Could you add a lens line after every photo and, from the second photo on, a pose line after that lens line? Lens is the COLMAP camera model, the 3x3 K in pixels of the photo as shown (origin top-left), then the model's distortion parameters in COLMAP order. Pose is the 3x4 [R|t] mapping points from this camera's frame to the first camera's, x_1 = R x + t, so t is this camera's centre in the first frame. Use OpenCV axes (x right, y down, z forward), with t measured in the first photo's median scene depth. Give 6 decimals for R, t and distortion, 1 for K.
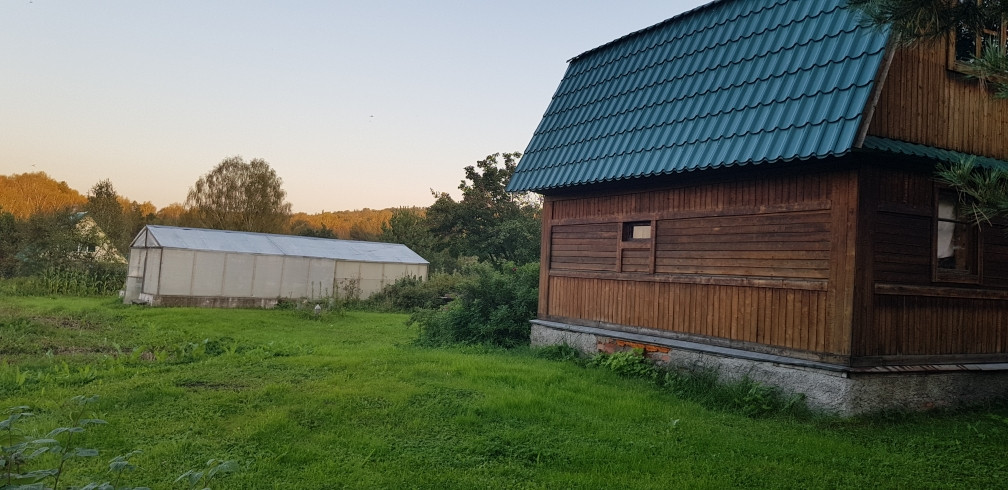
lens RADIAL K [[759.6, 0, 504.0], [0, 759.6, 245.0], [0, 0, 1]] dist [0.009741, 0.001115]
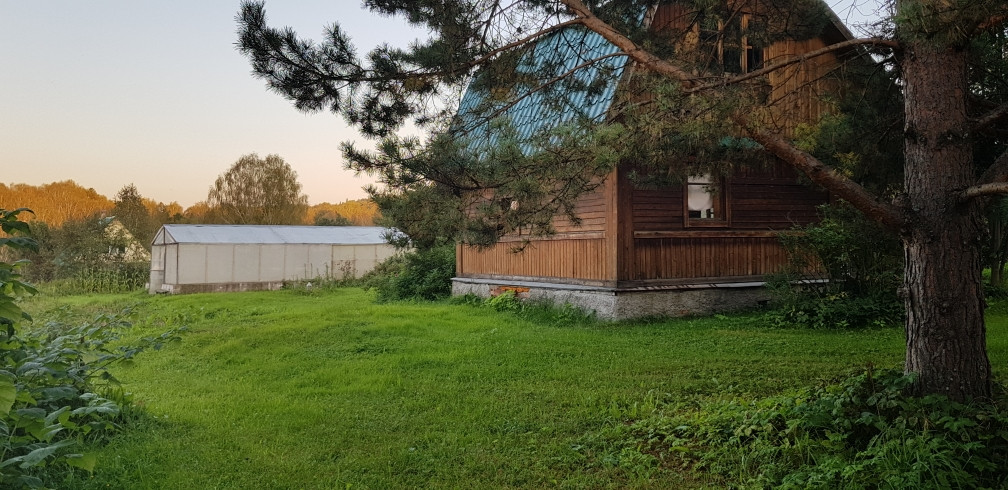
lens RADIAL K [[735.5, 0, 504.0], [0, 735.5, 245.0], [0, 0, 1]] dist [0.003516, -0.000961]
pose [[0.997713, -0.064942, -0.018757, 0.061504], [0.065496, 0.997384, 0.030595, 0.004083], [0.016721, -0.031753, 0.999356, -0.100915]]
